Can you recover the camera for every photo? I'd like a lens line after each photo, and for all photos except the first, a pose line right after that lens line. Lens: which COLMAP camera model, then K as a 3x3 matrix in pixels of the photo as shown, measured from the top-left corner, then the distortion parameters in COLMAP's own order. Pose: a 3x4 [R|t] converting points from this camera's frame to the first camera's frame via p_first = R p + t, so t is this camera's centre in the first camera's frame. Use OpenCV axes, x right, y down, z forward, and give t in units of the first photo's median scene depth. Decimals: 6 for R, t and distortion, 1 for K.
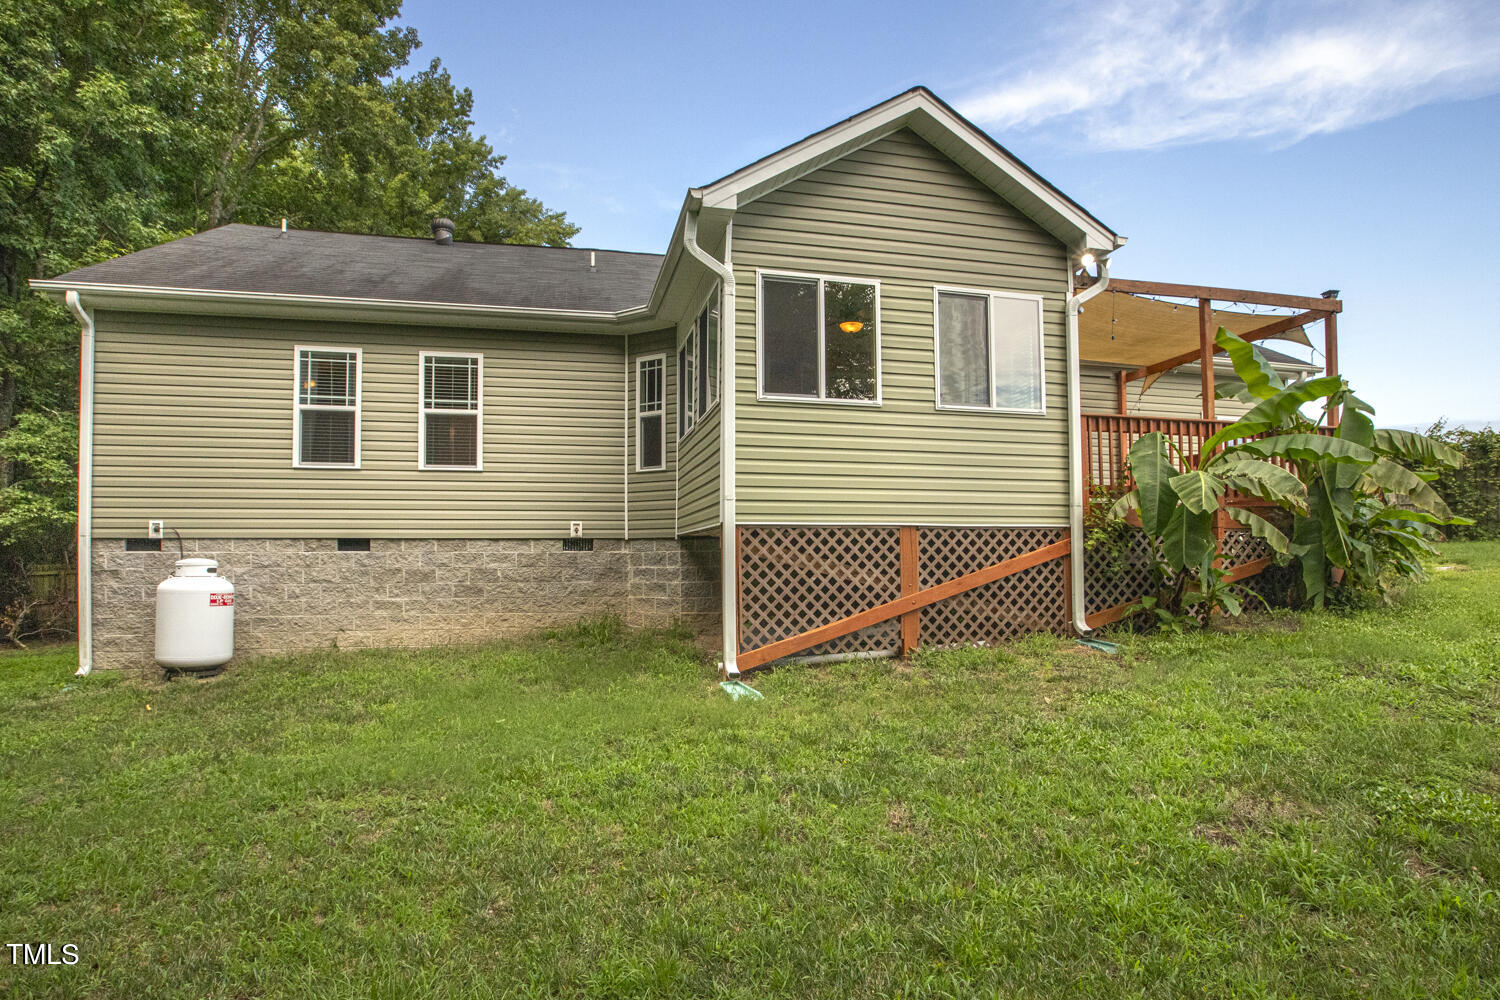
lens RADIAL K [[692.6, 0, 746.6], [0, 692.6, 540.9], [0, 0, 1]] dist [-0.049223, 0.025452]
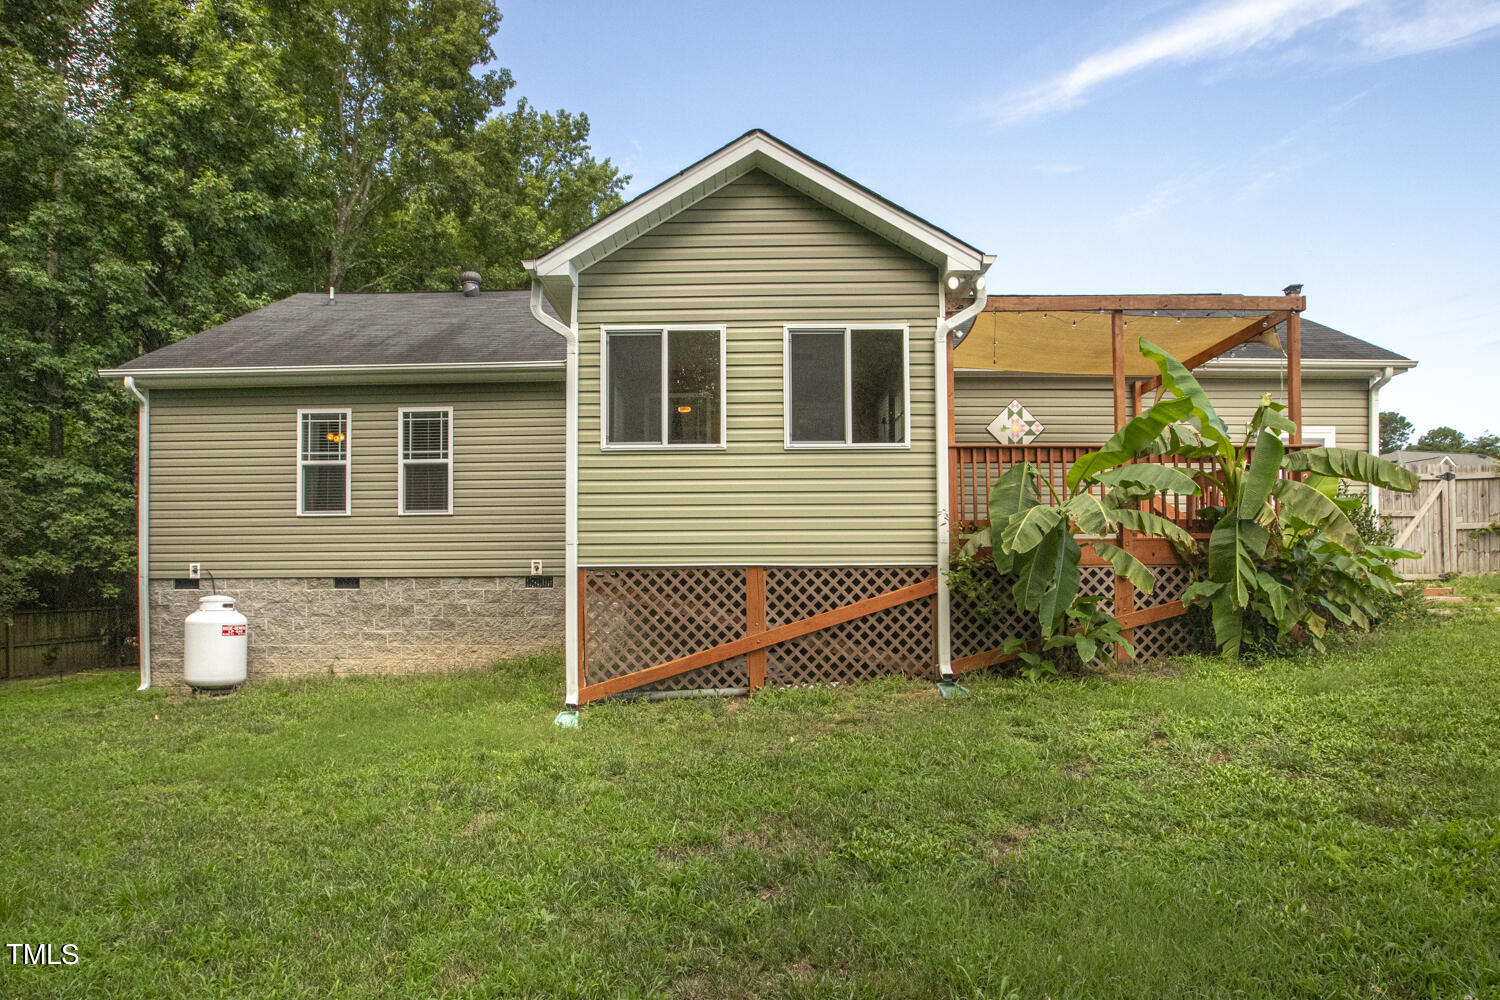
lens RADIAL K [[754.5, 0, 747.8], [0, 754.5, 579.9], [0, 0, 1]] dist [-0.064970, 0.050799]
pose [[0.976504, -0.003251, -0.215474, 0.443085], [0.006387, 0.999884, 0.013859, -0.016055], [0.215403, -0.014910, 0.976411, -0.078482]]
